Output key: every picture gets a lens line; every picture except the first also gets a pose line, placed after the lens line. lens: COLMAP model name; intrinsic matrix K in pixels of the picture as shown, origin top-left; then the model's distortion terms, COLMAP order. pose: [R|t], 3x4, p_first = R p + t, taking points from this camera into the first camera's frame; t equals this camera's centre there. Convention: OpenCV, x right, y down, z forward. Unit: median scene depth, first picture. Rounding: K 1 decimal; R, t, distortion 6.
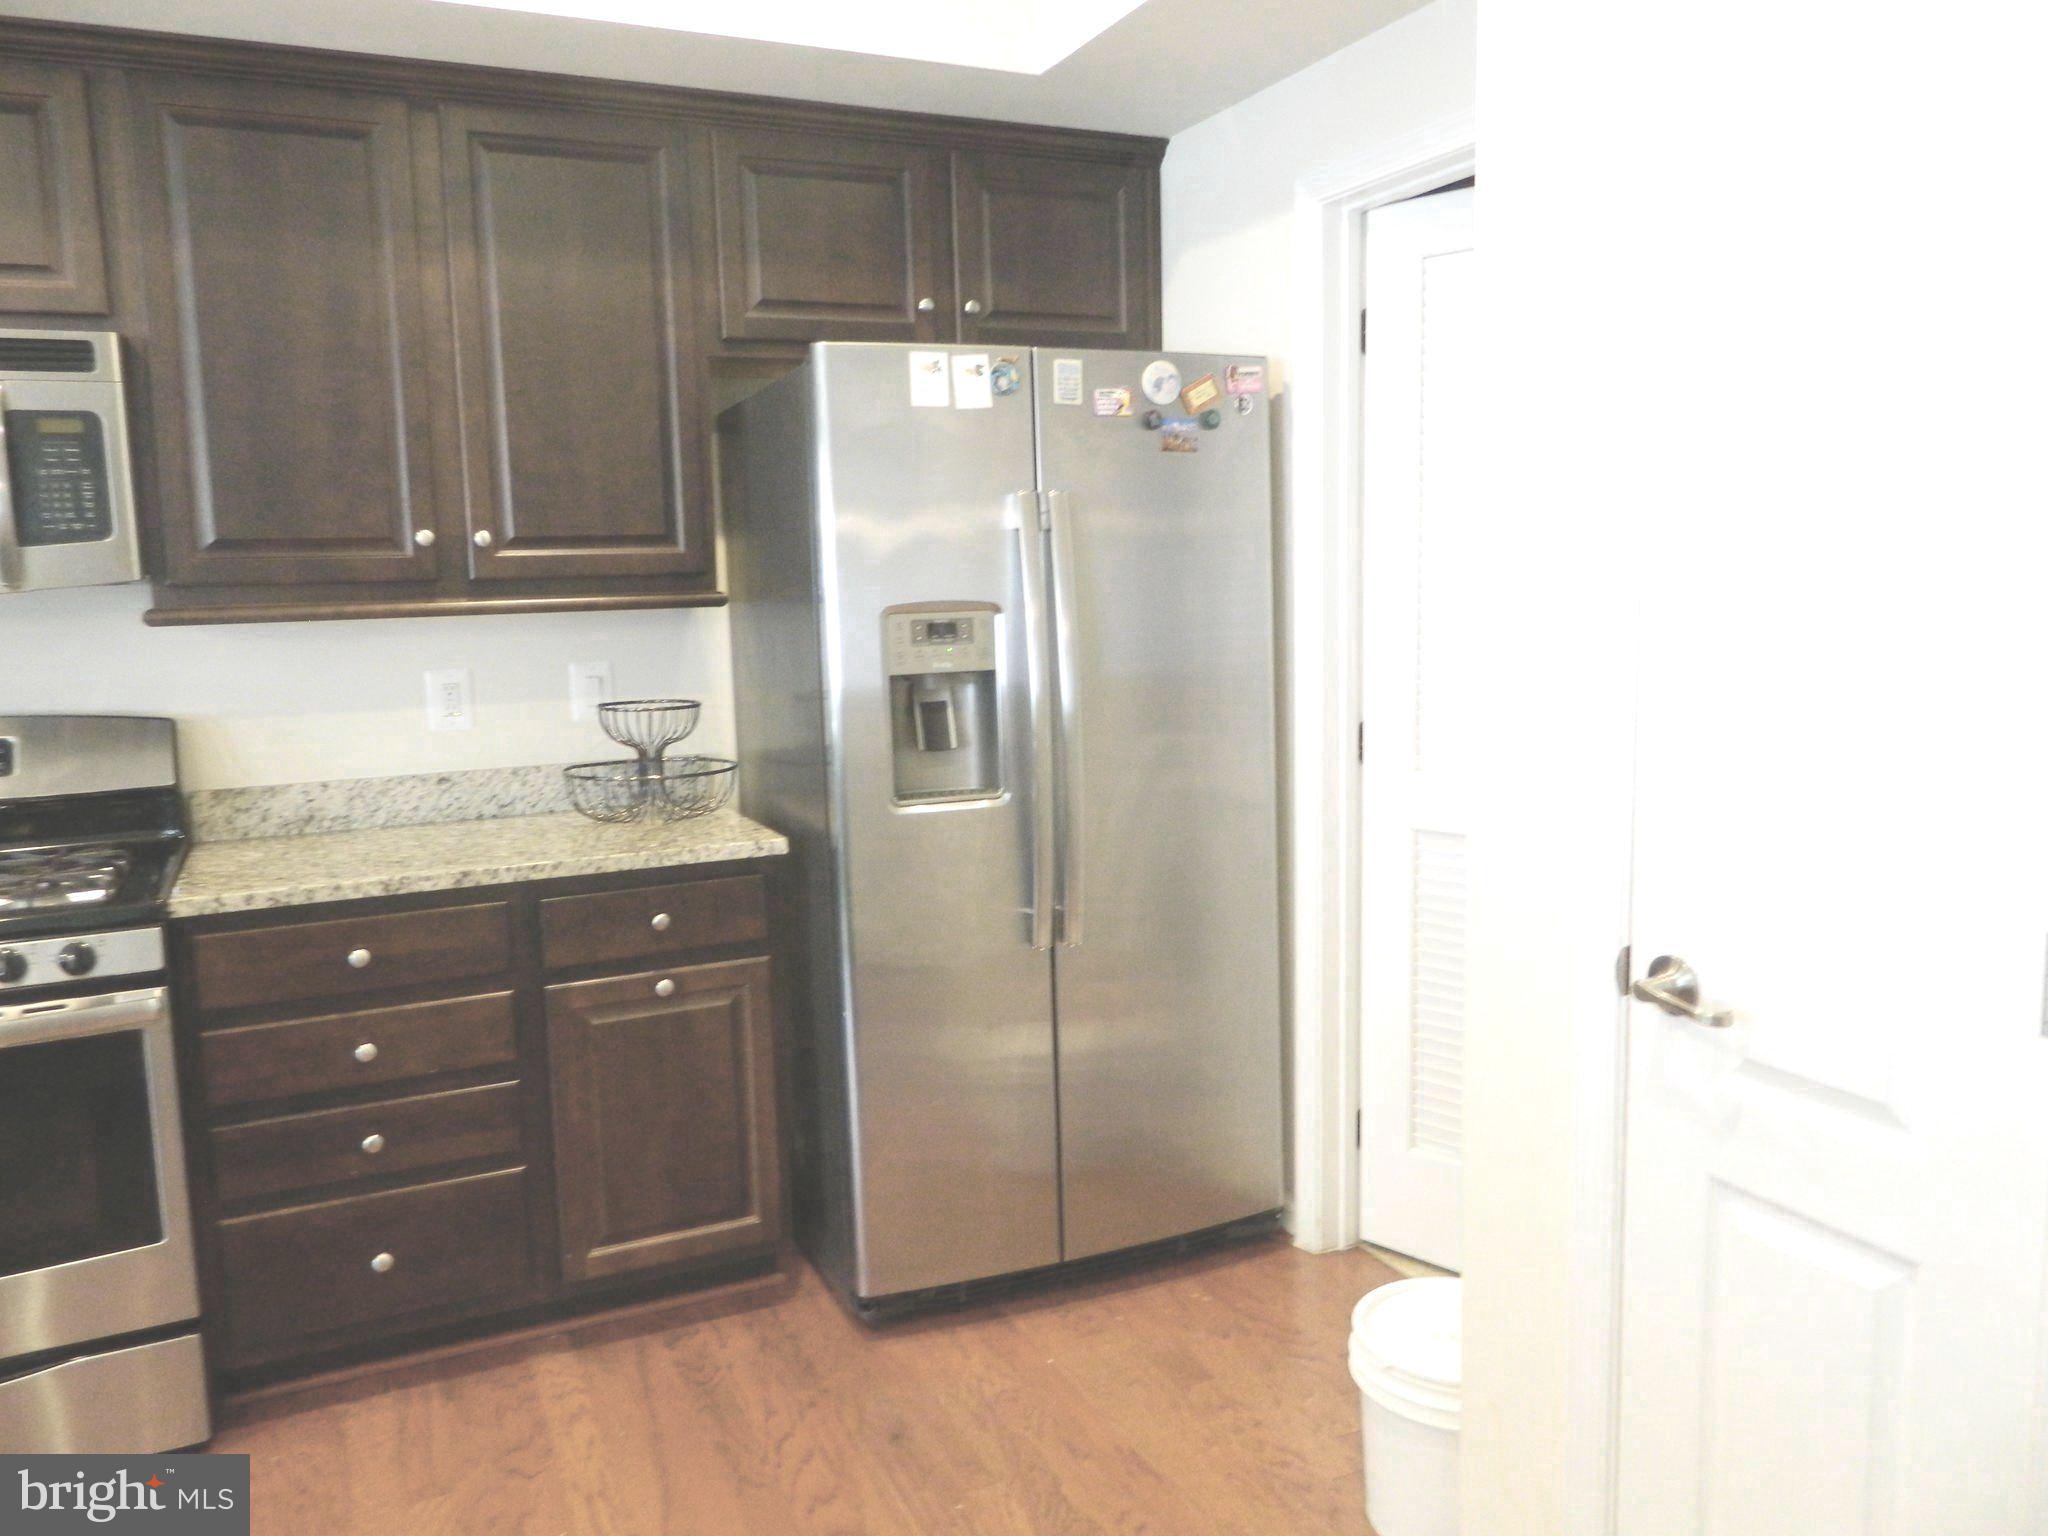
lens RADIAL K [[1533.3, 0, 1025.6], [0, 1533.3, 757.1], [0, 0, 1]] dist [0.003901, -0.003498]
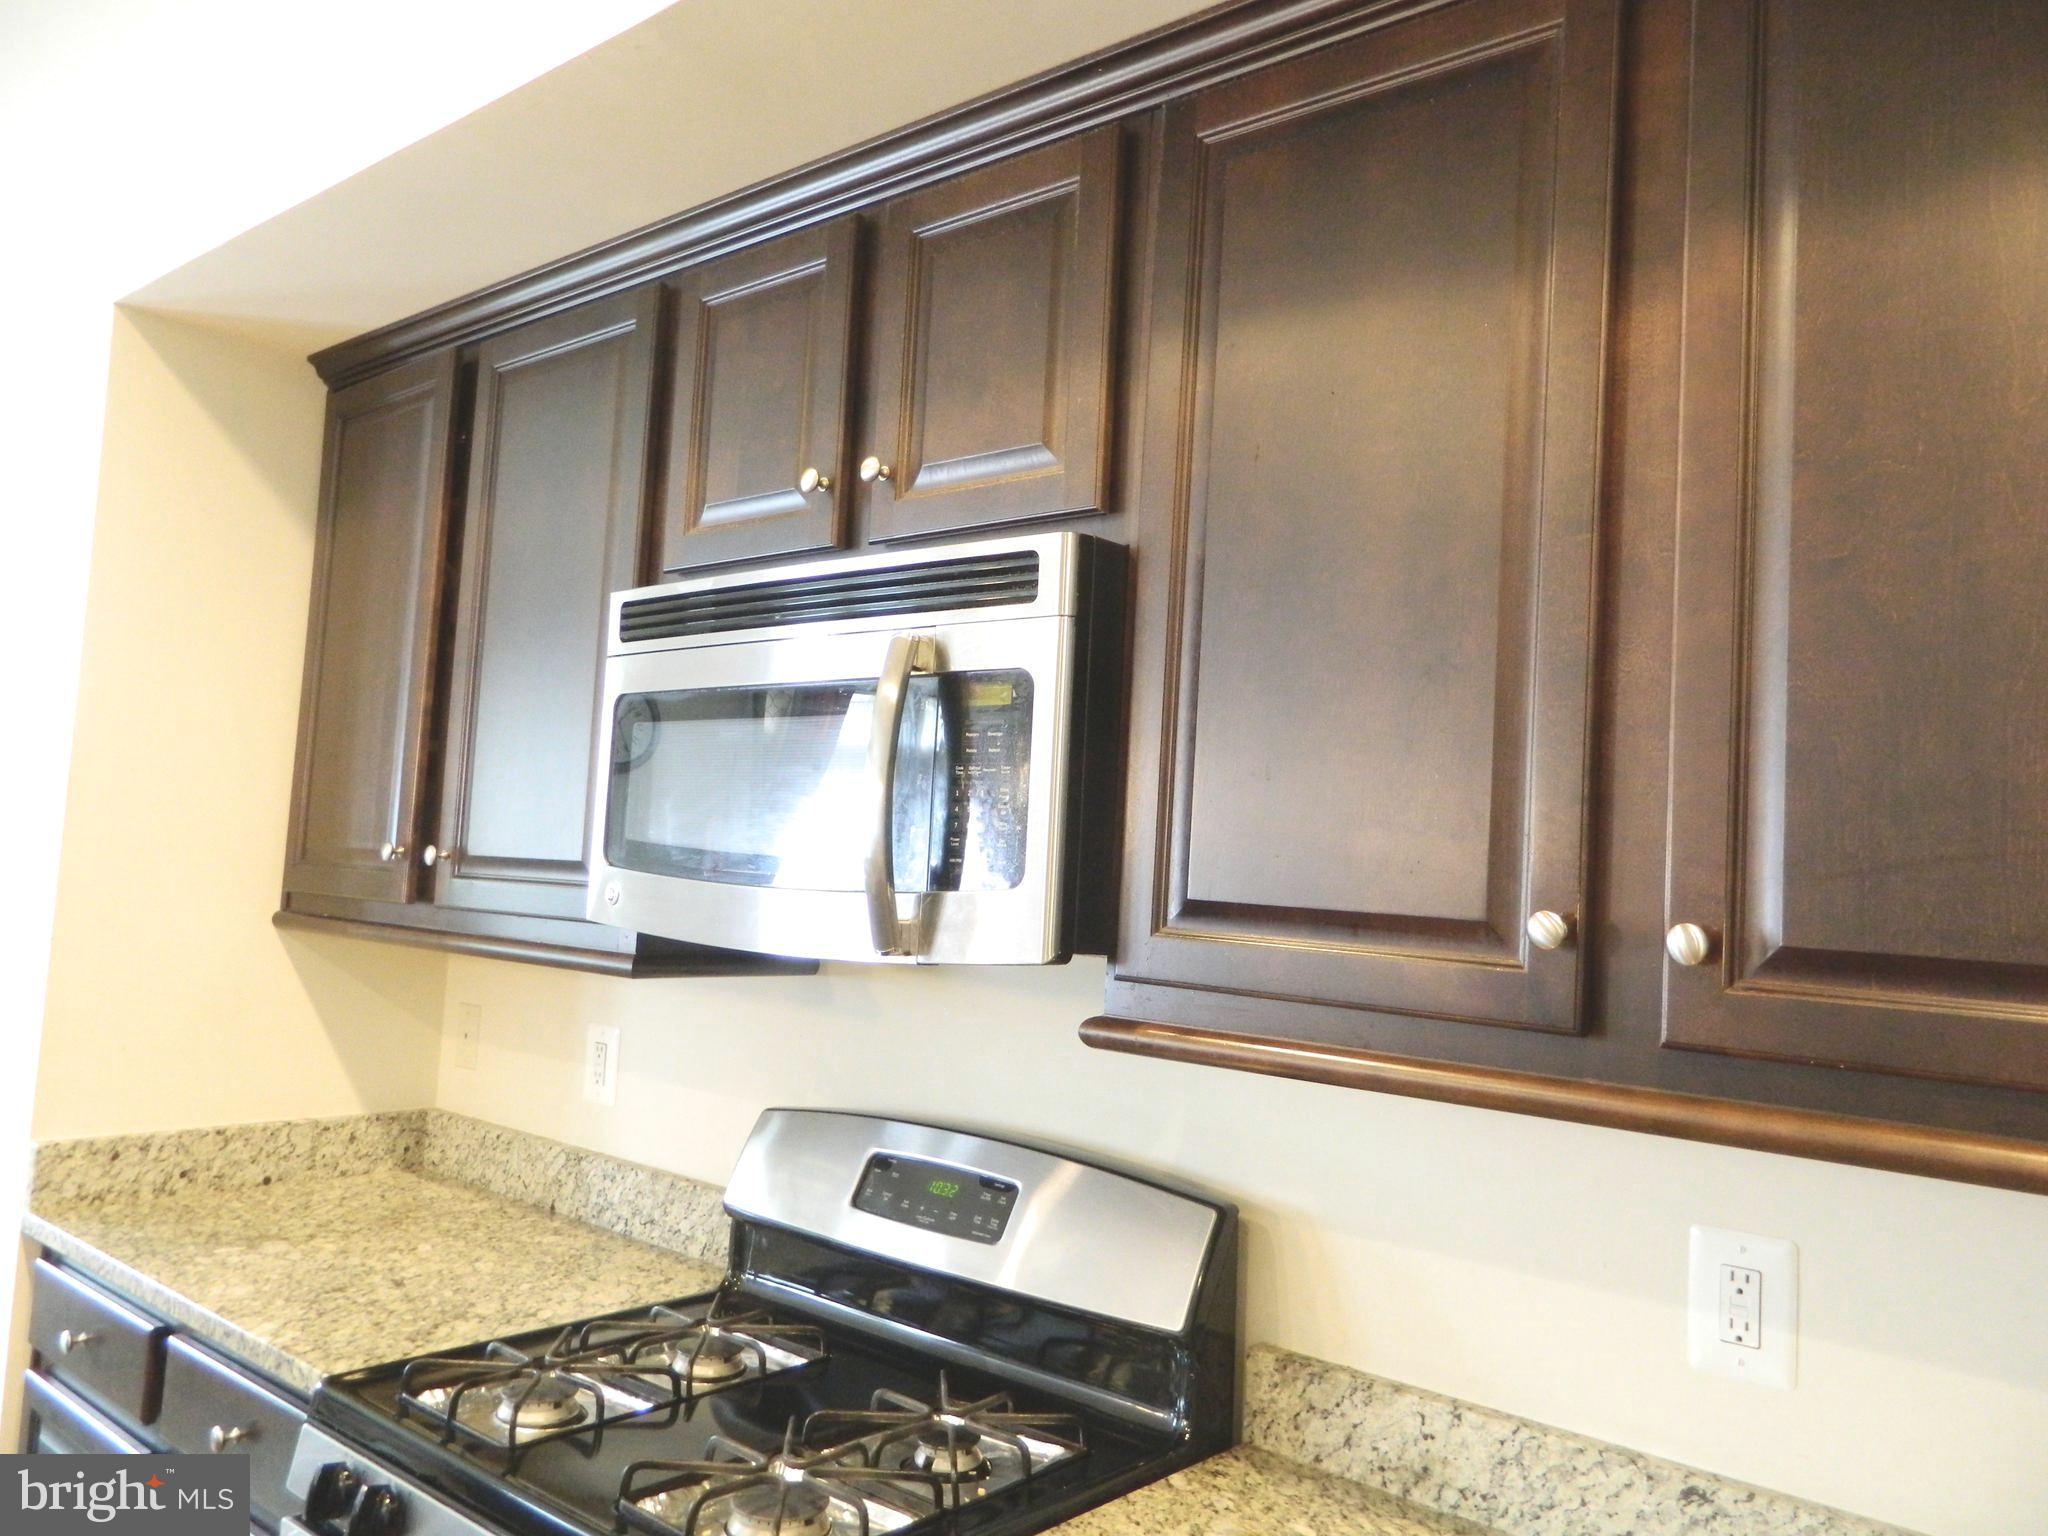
lens RADIAL K [[1533.3, 0, 1025.6], [0, 1533.3, 757.1], [0, 0, 1]] dist [0.003901, -0.003498]
pose [[0.407830, -0.015270, -0.912930, -0.072640], [-0.183011, 0.978202, -0.098118, -0.122020], [0.894529, 0.207092, 0.396145, 0.699444]]
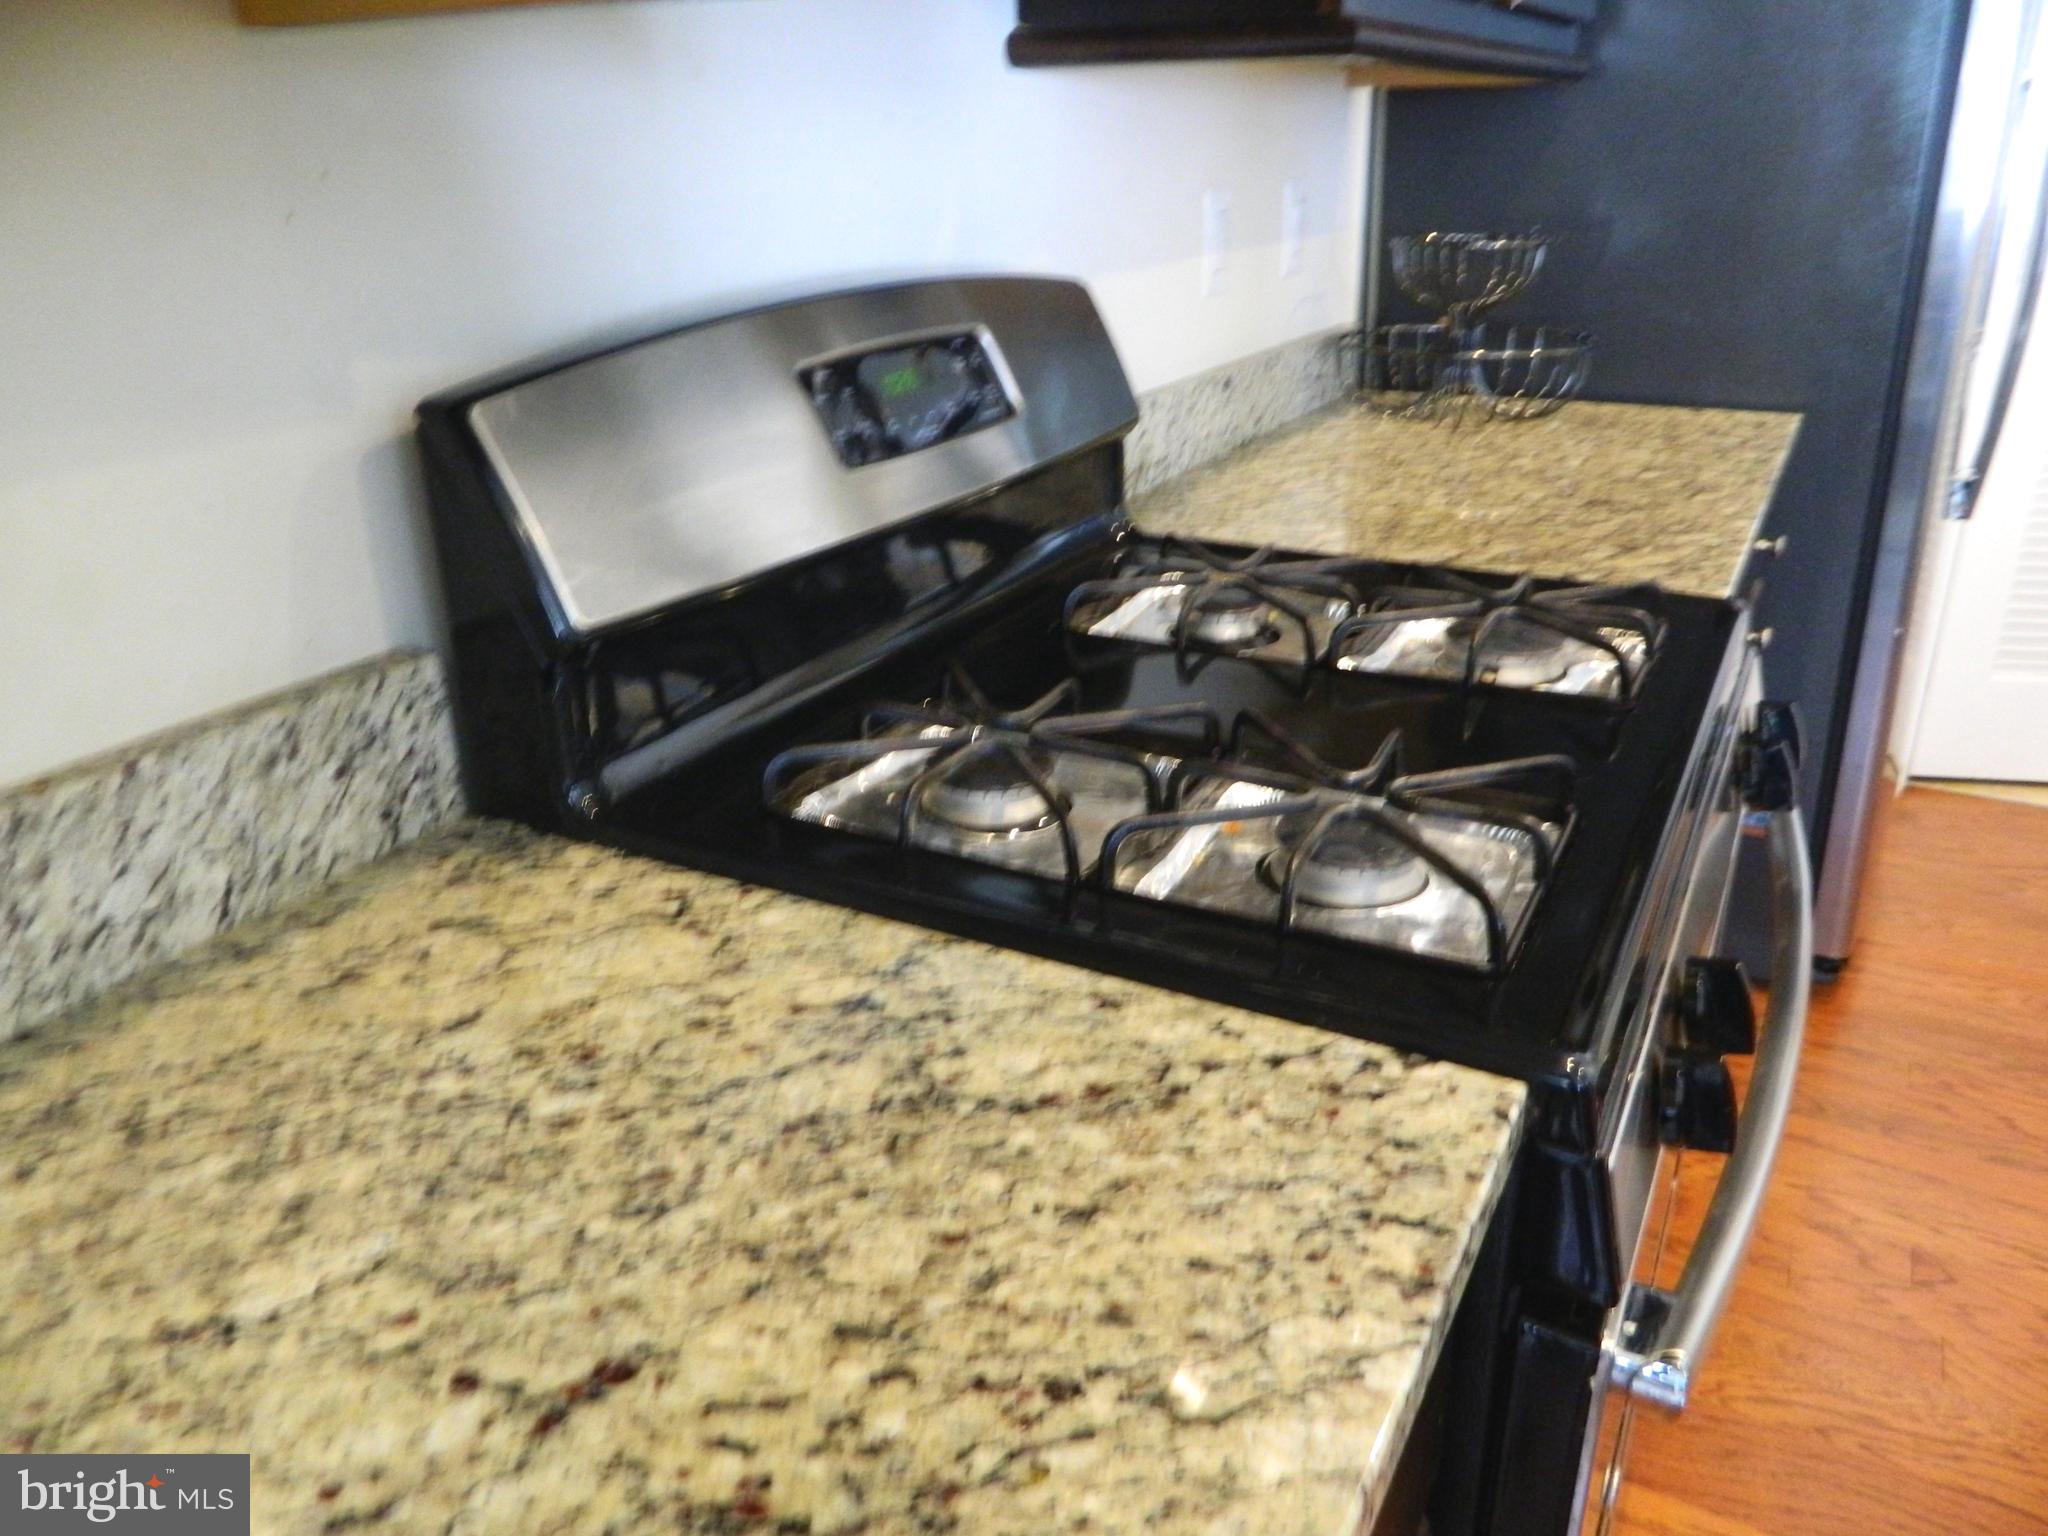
lens RADIAL K [[1533.3, 0, 1025.6], [0, 1533.3, 757.1], [0, 0, 1]] dist [0.003901, -0.003498]
pose [[0.805728, -0.211960, 0.553060, -0.899509], [0.075626, 0.962946, 0.258873, -0.005879], [-0.587438, -0.166755, 0.791902, 0.618415]]
